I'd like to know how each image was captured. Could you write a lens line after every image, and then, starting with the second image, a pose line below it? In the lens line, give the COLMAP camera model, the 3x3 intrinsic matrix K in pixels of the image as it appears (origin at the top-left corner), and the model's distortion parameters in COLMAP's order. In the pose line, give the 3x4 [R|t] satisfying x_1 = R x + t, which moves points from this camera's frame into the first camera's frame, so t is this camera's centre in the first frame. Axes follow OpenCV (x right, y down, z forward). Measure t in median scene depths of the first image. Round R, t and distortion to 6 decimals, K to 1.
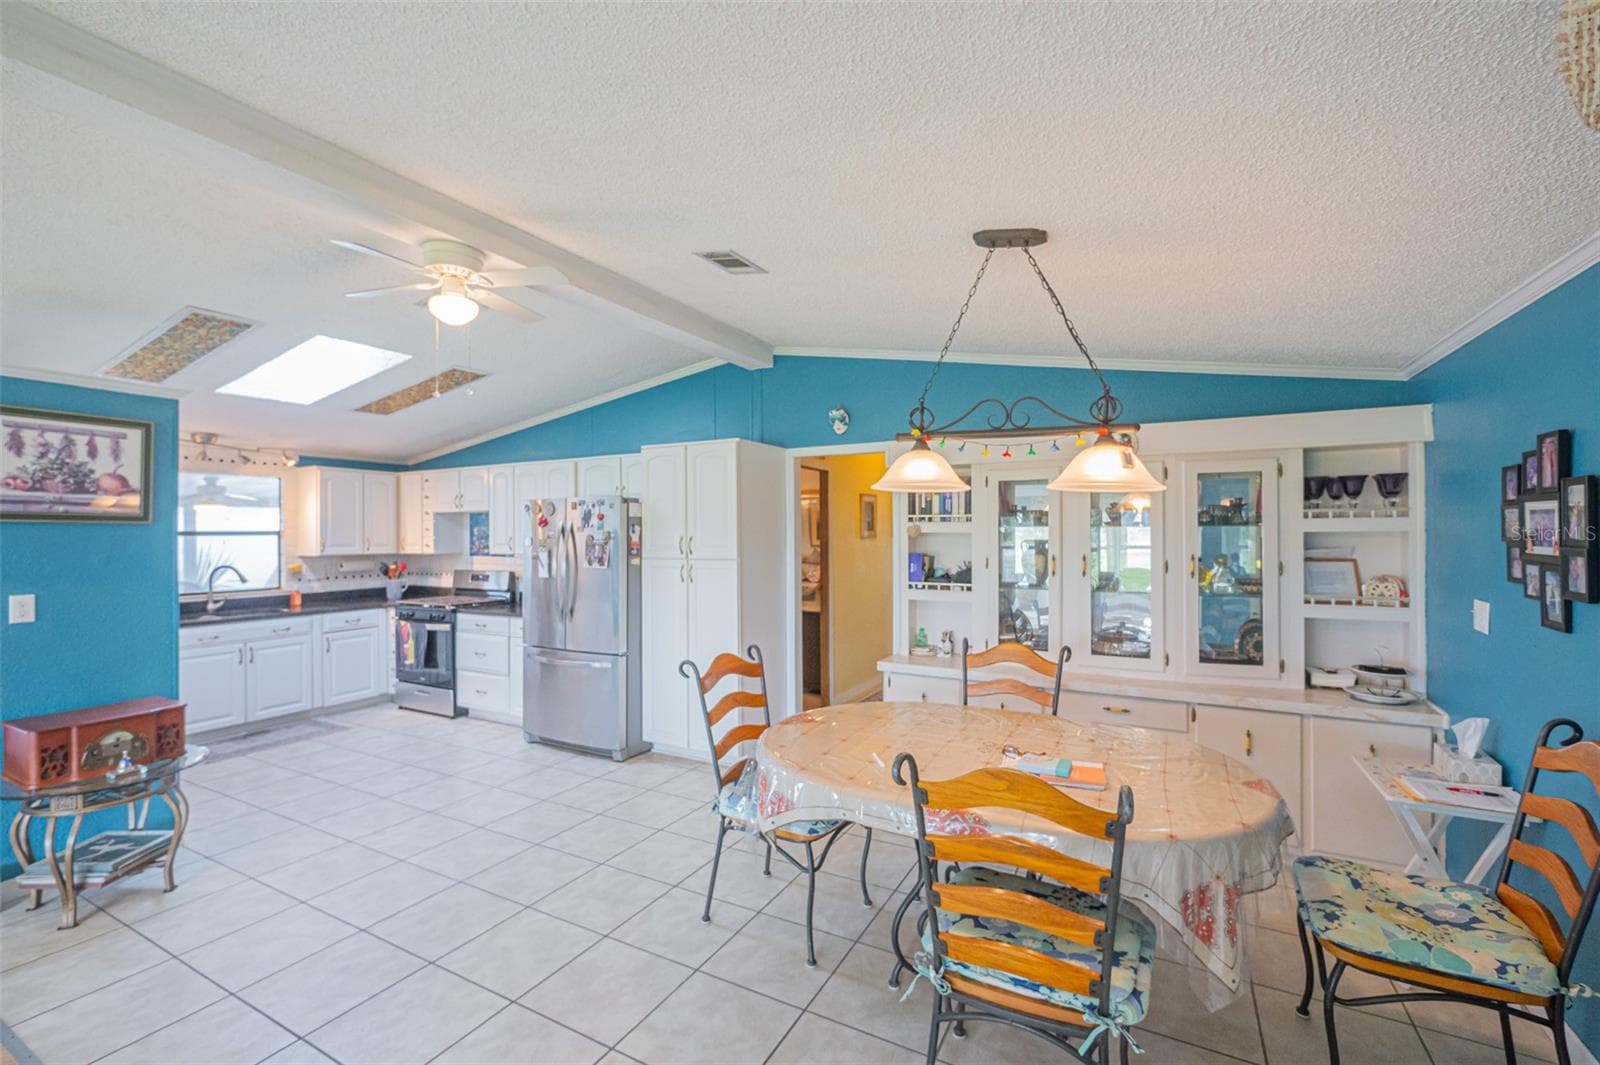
lens RADIAL K [[651.2, 0, 800.0], [0, 651.2, 532.5], [0, 0, 1]] dist [0.024700, 0.000023]
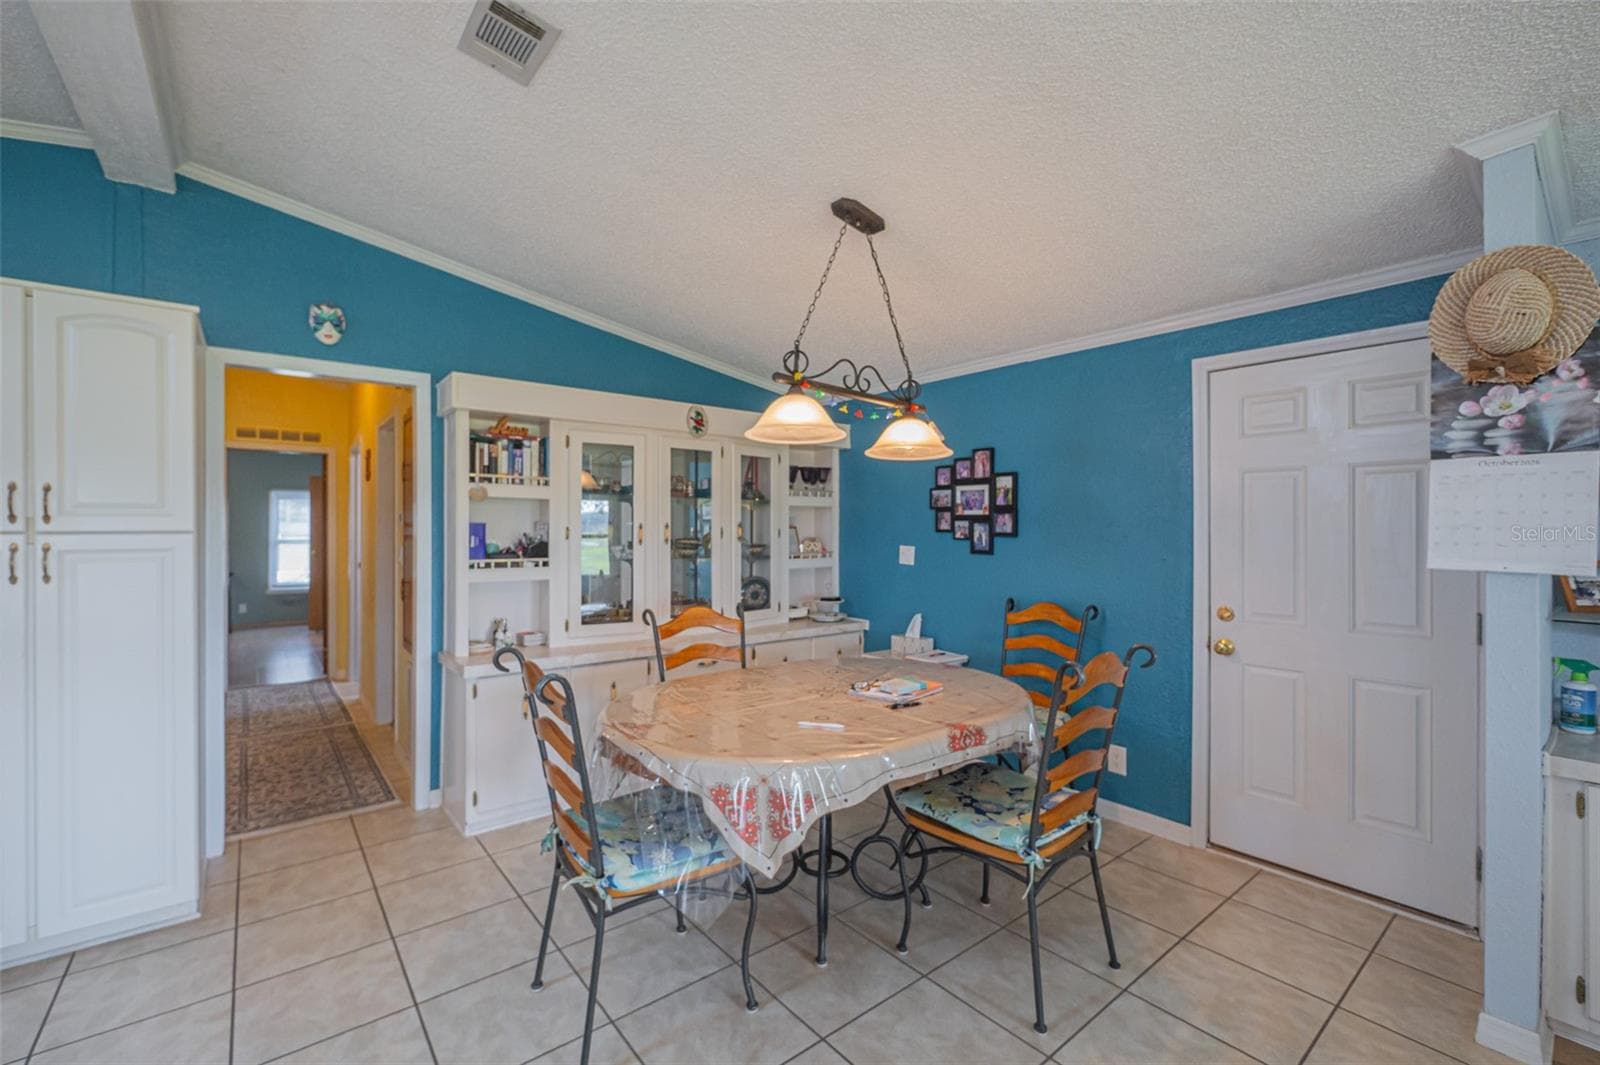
lens RADIAL K [[667.1, 0, 789.7], [0, 667.1, 523.1], [0, 0, 1]] dist [-0.002208, -0.000189]
pose [[0.437616, 0.009424, 0.899113, -0.477984], [-0.005580, 0.999954, -0.007765, 0.045962], [-0.899145, -0.001619, 0.437648, 0.404508]]
